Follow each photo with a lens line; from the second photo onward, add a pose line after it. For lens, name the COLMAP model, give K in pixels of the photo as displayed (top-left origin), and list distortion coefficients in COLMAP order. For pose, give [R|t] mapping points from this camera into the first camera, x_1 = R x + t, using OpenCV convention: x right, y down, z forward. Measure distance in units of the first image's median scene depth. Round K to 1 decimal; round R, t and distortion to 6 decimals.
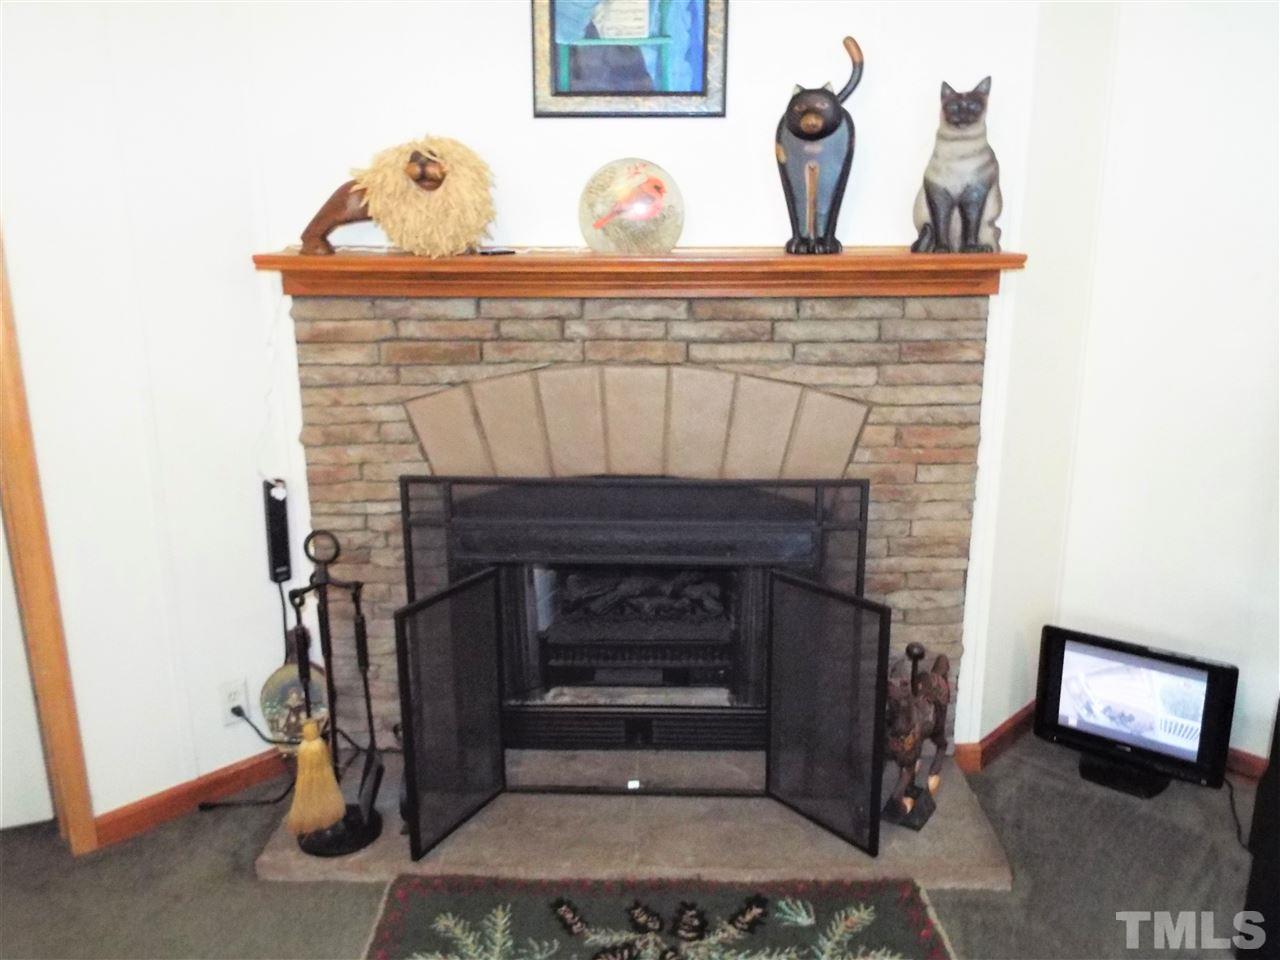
lens RADIAL K [[922.5, 0, 640.0], [0, 922.5, 480.0], [0, 0, 1]] dist [-0.004881, -0.000826]
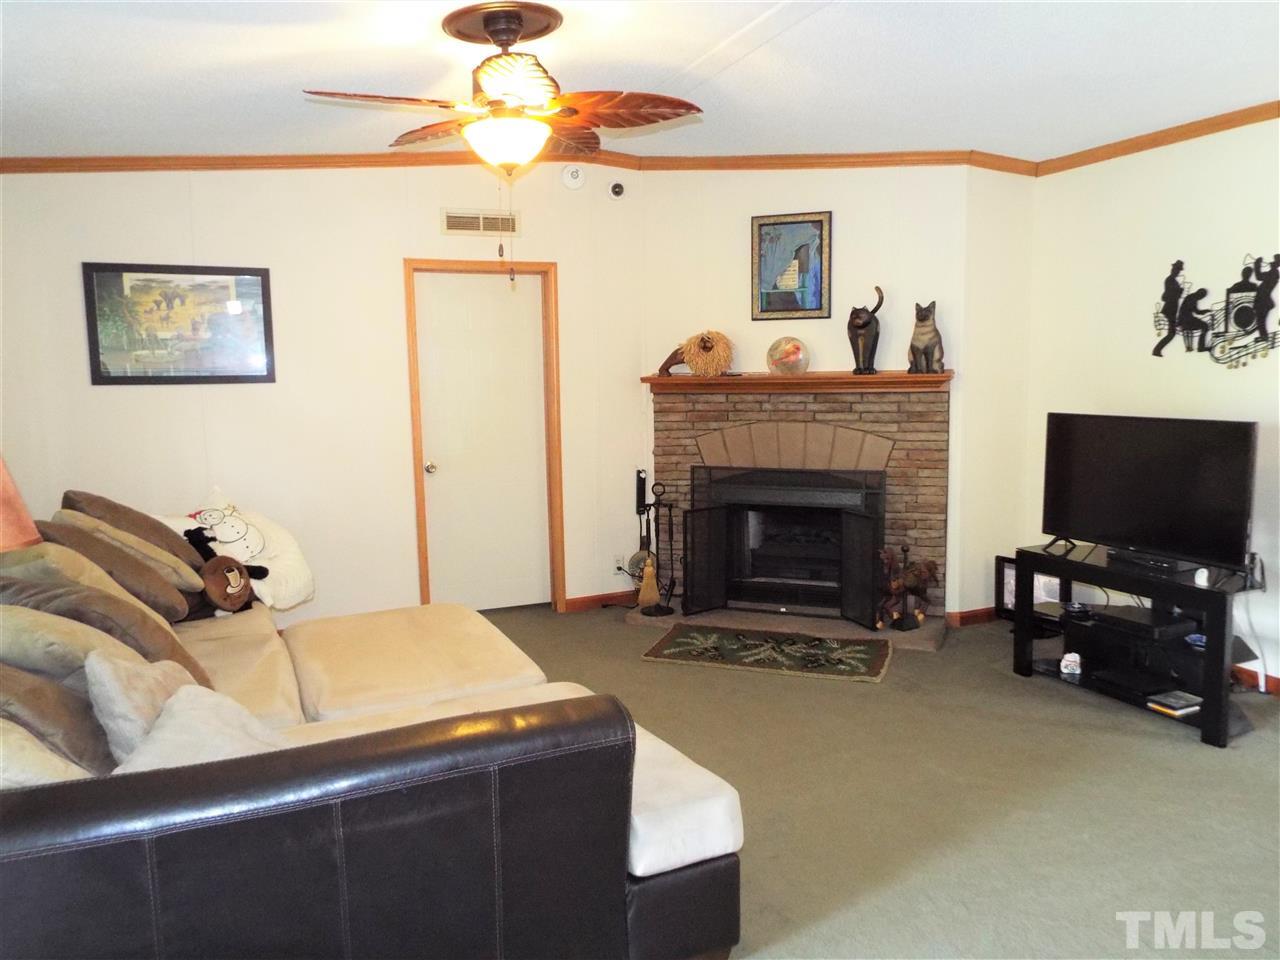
lens RADIAL K [[922.5, 0, 640.0], [0, 922.5, 480.0], [0, 0, 1]] dist [-0.004881, -0.000826]
pose [[0.933216, 0.030804, -0.357992, 0.478784], [-0.070504, 0.992649, -0.098375, 0.276906], [0.352330, 0.117045, 0.928528, -1.277589]]
